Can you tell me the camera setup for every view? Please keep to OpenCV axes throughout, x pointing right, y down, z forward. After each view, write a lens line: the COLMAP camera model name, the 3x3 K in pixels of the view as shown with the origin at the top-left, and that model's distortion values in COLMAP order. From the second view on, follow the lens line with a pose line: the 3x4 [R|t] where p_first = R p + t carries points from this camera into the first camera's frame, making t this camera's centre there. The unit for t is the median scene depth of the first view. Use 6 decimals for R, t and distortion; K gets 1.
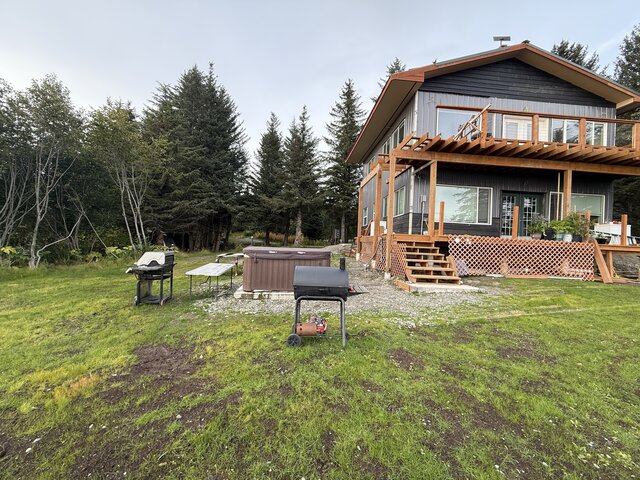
lens RADIAL K [[256.3, 0, 320.5], [0, 256.3, 240.7], [0, 0, 1]] dist [-0.002246, -0.000032]
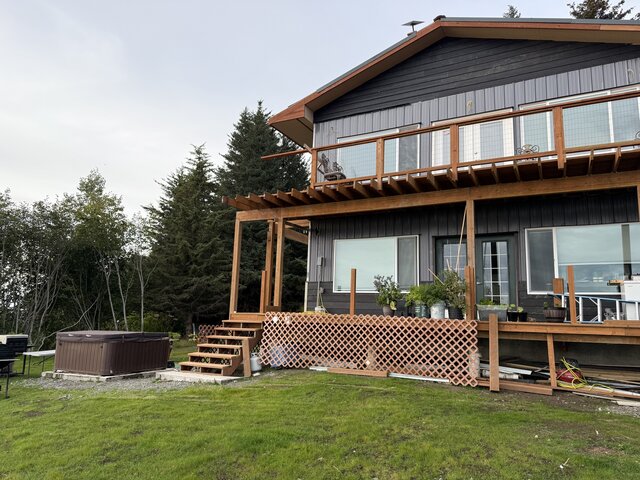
lens RADIAL K [[454.5, 0, 320.6], [0, 454.5, 239.9], [0, 0, 1]] dist [0.068106, -0.002006]
pose [[0.849634, -0.108851, -0.516016, 1.274612], [0.010497, 0.981764, -0.189814, 0.023478], [0.527268, 0.155856, 0.835283, -0.101093]]
